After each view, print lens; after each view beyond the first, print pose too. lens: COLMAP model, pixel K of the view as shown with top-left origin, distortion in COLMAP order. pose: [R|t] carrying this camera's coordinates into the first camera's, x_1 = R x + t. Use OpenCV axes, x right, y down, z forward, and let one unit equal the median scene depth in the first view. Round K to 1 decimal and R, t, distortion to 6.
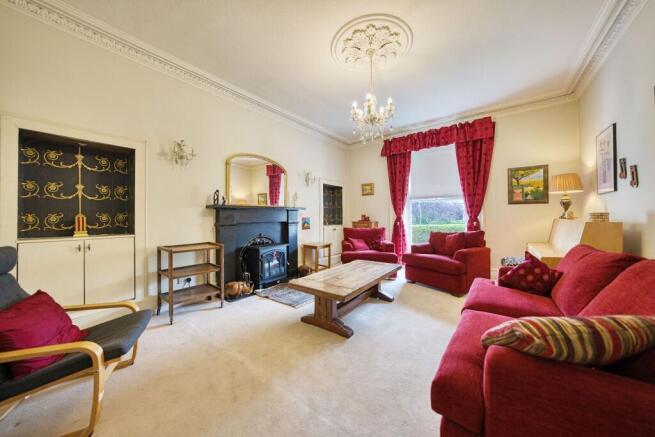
lens RADIAL K [[229.9, 0, 327.5], [0, 229.9, 218.5], [0, 0, 1]] dist [-0.000692, -0.000017]
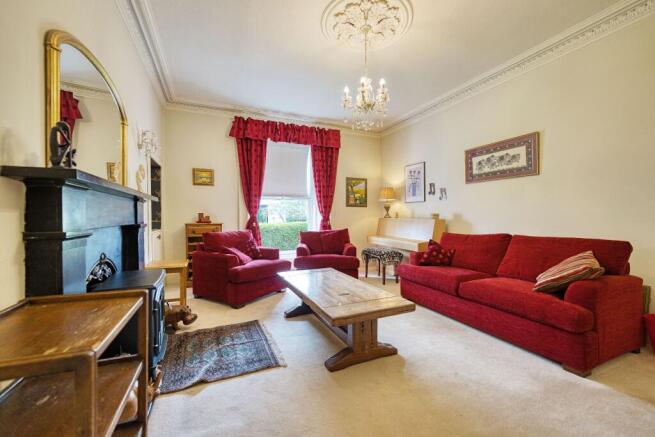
lens RADIAL K [[266.7, 0, 327.5], [0, 266.7, 218.5], [0, 0, 1]] dist [-0.000440, -0.000021]
pose [[0.481667, -0.000838, 0.876354, -0.505315], [0.007723, 0.999965, -0.003289, 0.005877], [-0.876320, 0.008352, 0.481657, 0.407933]]
